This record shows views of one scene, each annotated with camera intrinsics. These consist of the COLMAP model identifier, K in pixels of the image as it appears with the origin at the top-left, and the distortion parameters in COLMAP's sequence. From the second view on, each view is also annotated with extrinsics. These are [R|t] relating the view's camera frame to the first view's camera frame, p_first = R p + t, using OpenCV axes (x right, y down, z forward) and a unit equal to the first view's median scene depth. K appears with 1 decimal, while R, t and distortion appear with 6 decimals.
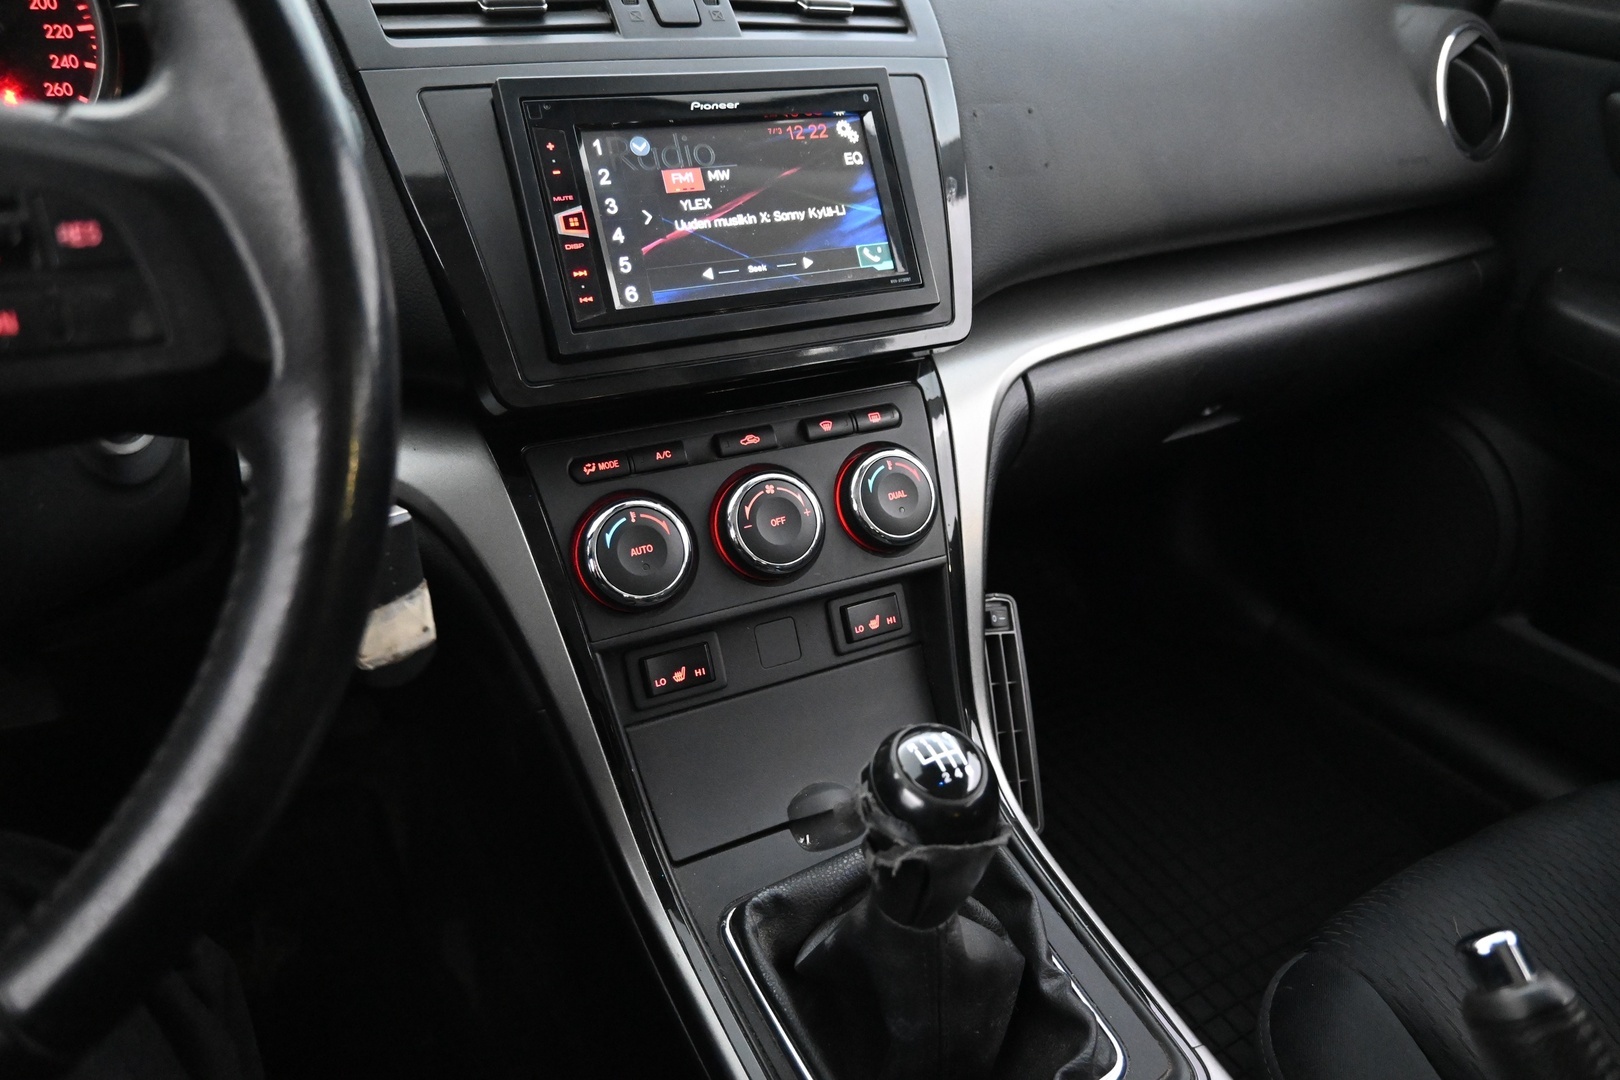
lens RADIAL K [[1082.3, 0, 801.1], [0, 1082.3, 544.7], [0, 0, 1]] dist [-0.005492, 0.005266]
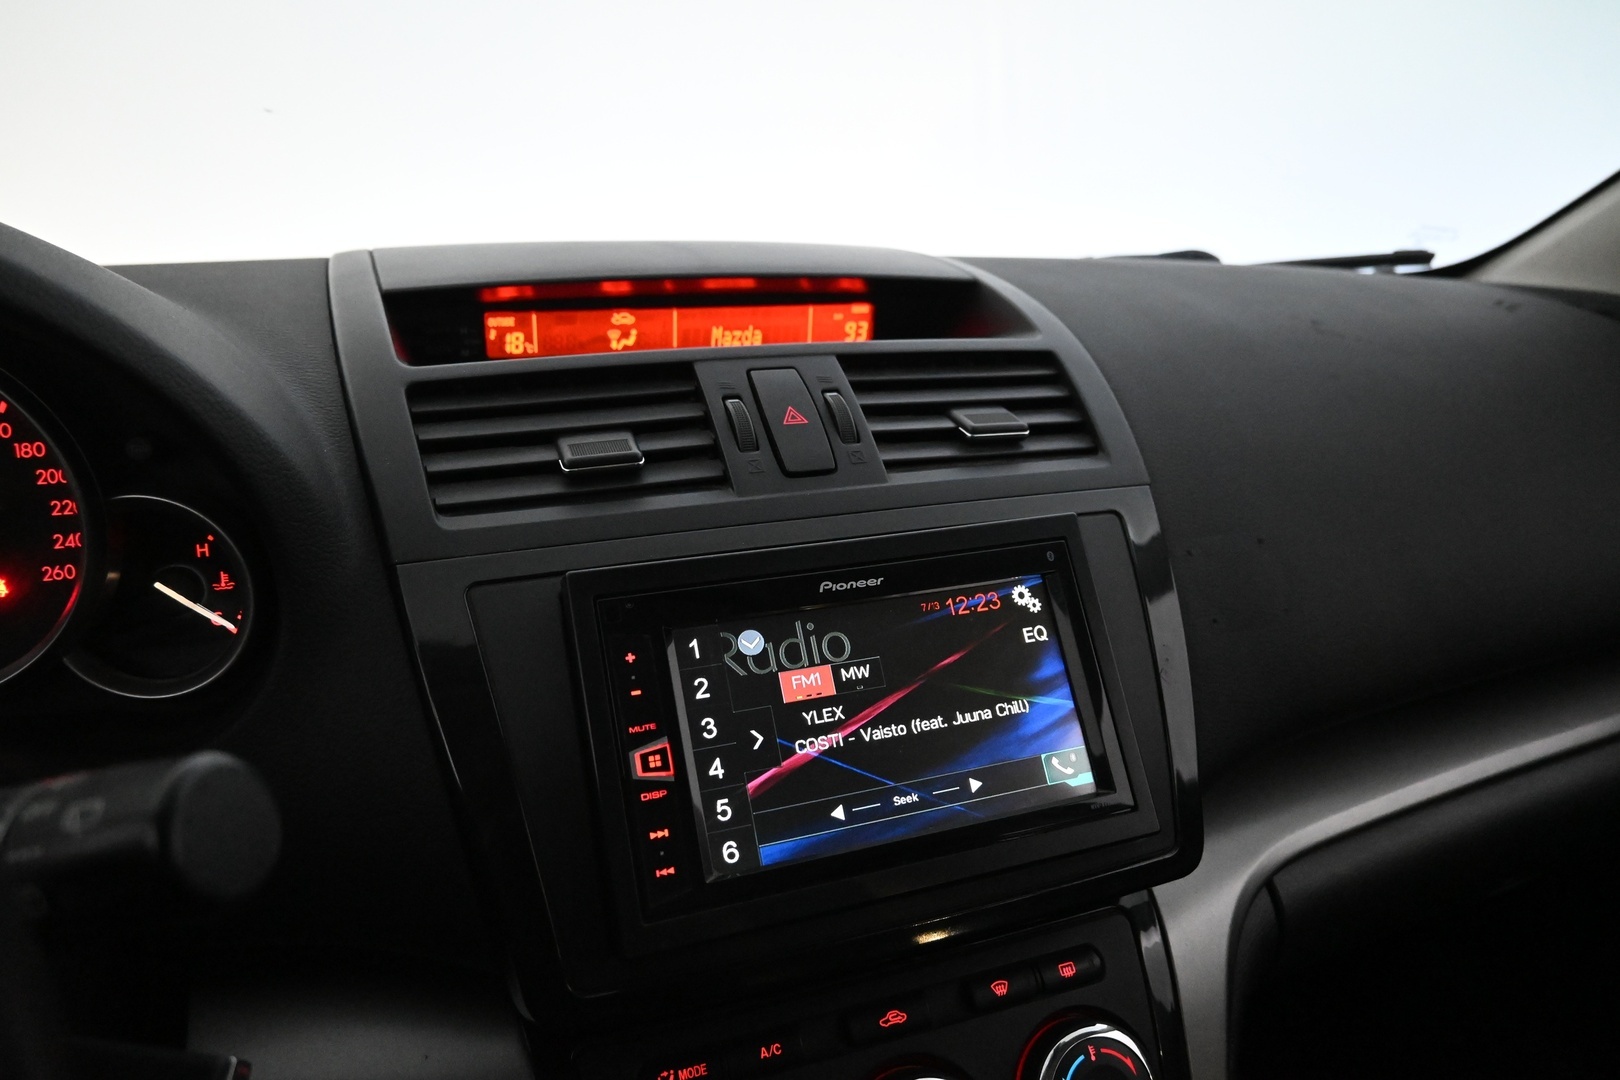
lens RADIAL K [[1082.3, 0, 802.0], [0, 1082.3, 541.1], [0, 0, 1]] dist [-0.005492, 0.005266]
pose [[0.991679, 0.001071, -0.128732, -0.015606], [-0.029562, 0.975138, -0.219619, -0.251077], [0.125297, 0.221598, 0.967055, 0.239639]]
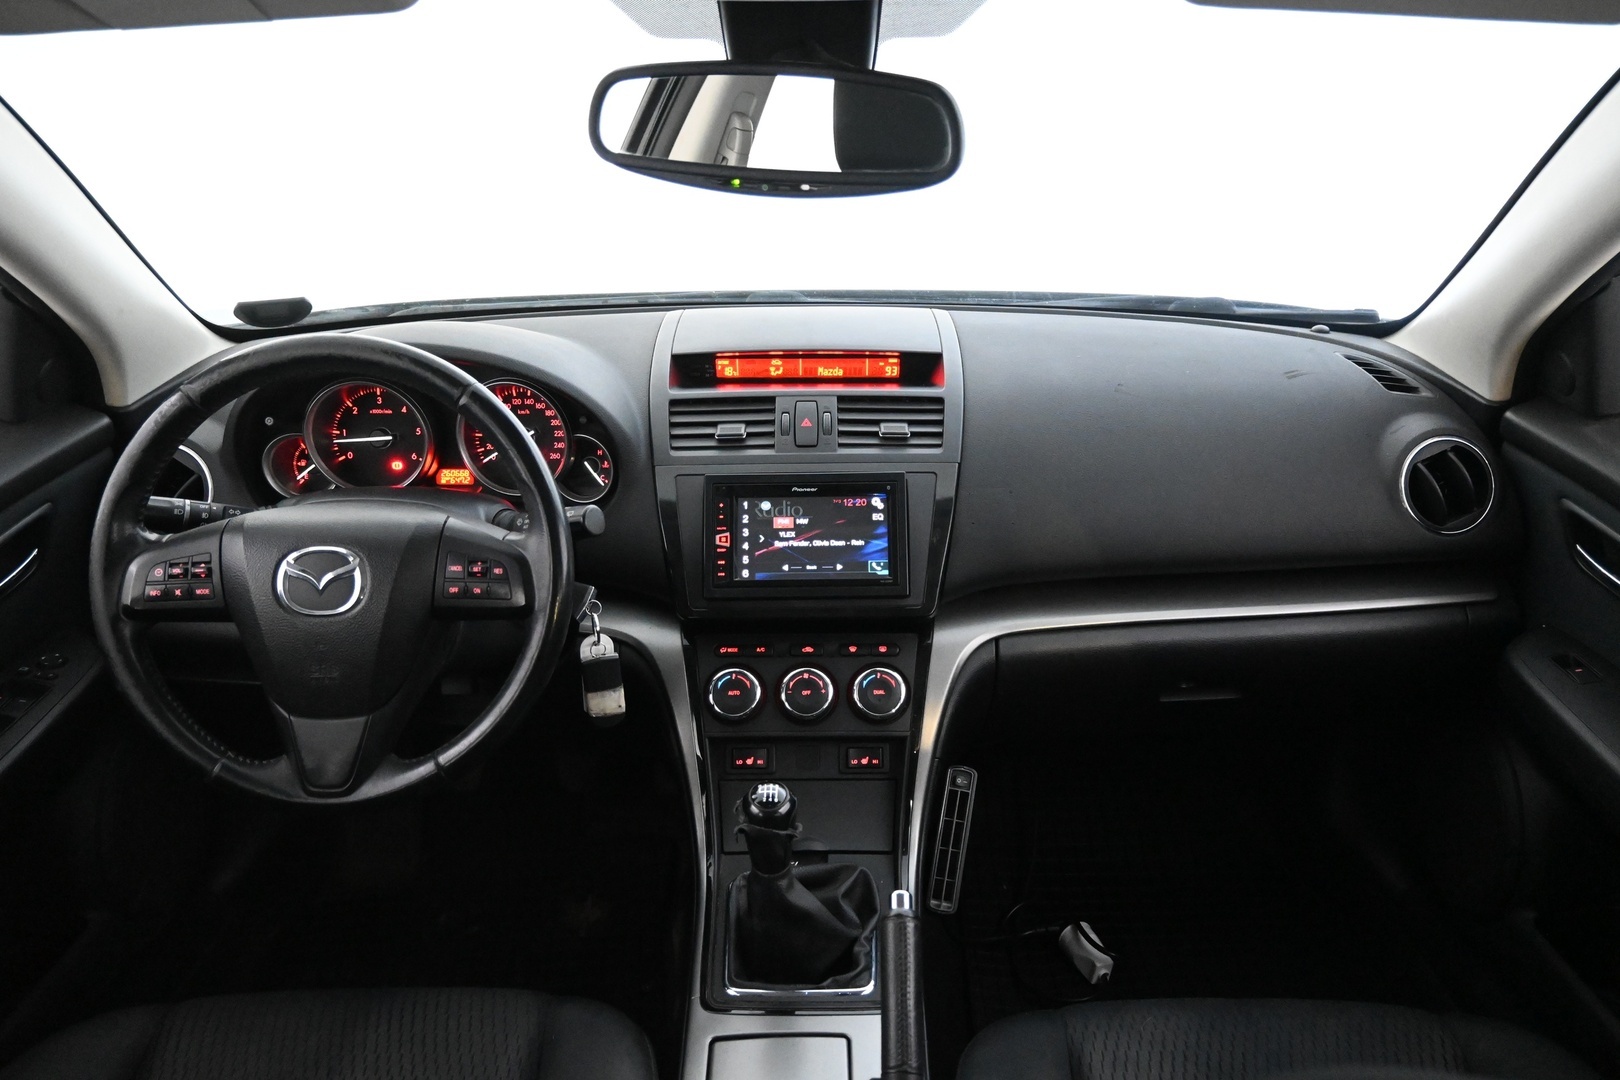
lens RADIAL K [[1295.8, 0, 821.4], [0, 1295.8, 538.8], [0, 0, 1]] dist [0.003398, -0.013431]
pose [[0.881250, 0.129035, -0.454697, 1.031686], [-0.195628, 0.975321, -0.102367, -0.058730], [0.430266, 0.179162, 0.884744, -1.111223]]
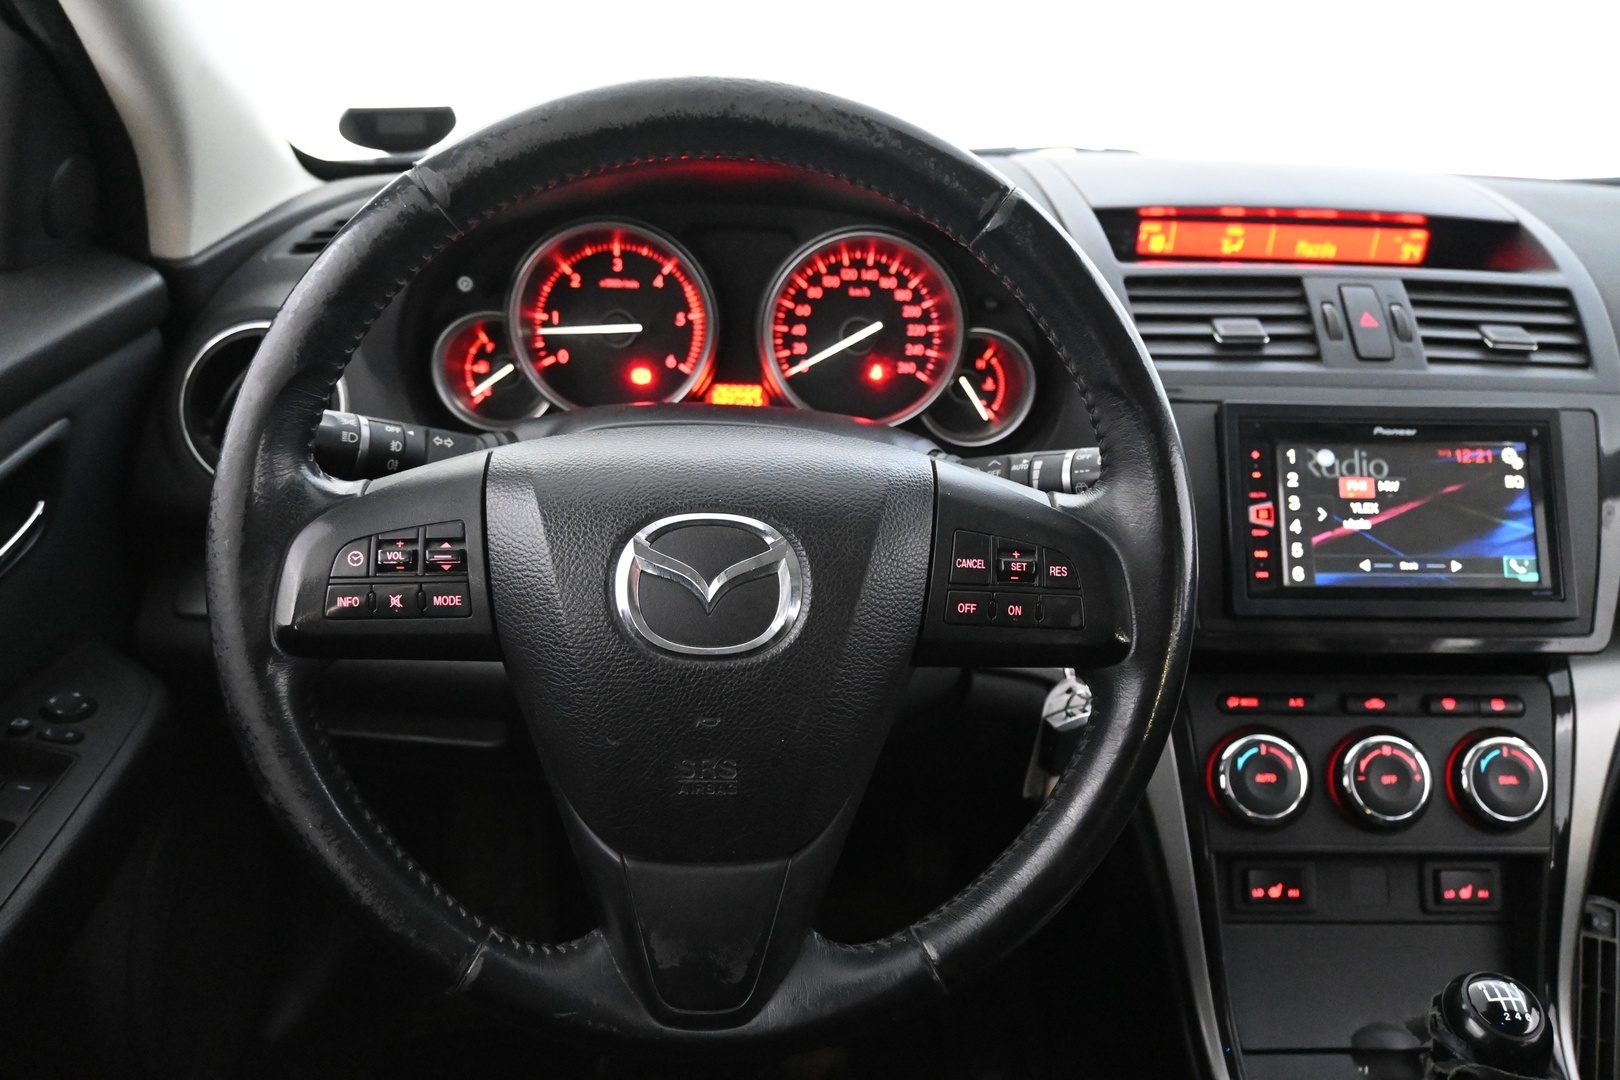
lens RADIAL K [[1349.8, 0, 812.8], [0, 1349.8, 539.0], [0, 0, 1]] dist [-0.010651, -0.011529]
pose [[0.900421, 0.159552, -0.404703, -0.034907], [-0.213254, 0.972753, -0.090966, -0.009927], [0.379163, 0.168213, 0.909912, -0.569570]]
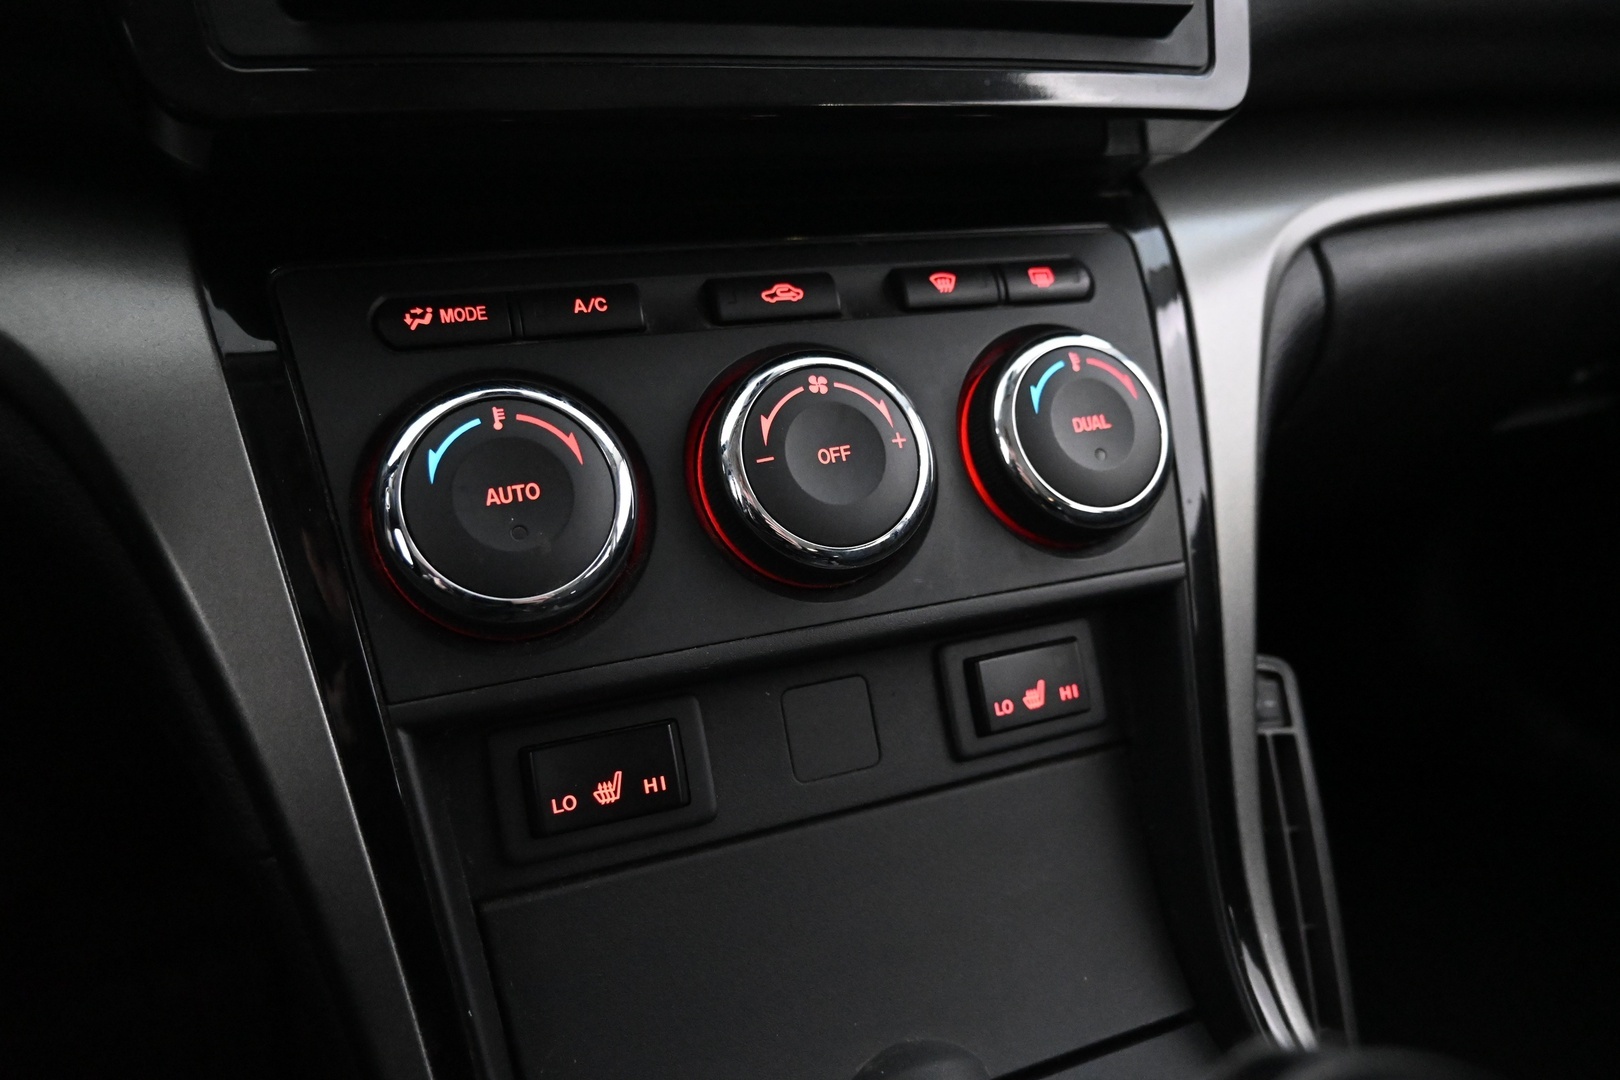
lens RADIAL K [[1082.3, 0, 807.3], [0, 1082.3, 542.7], [0, 0, 1]] dist [-0.005492, 0.005266]
pose [[0.995571, 0.022433, -0.091296, 0.009796], [-0.031412, 0.994677, -0.098140, 0.060127], [0.088608, 0.100573, 0.990976, 0.553041]]
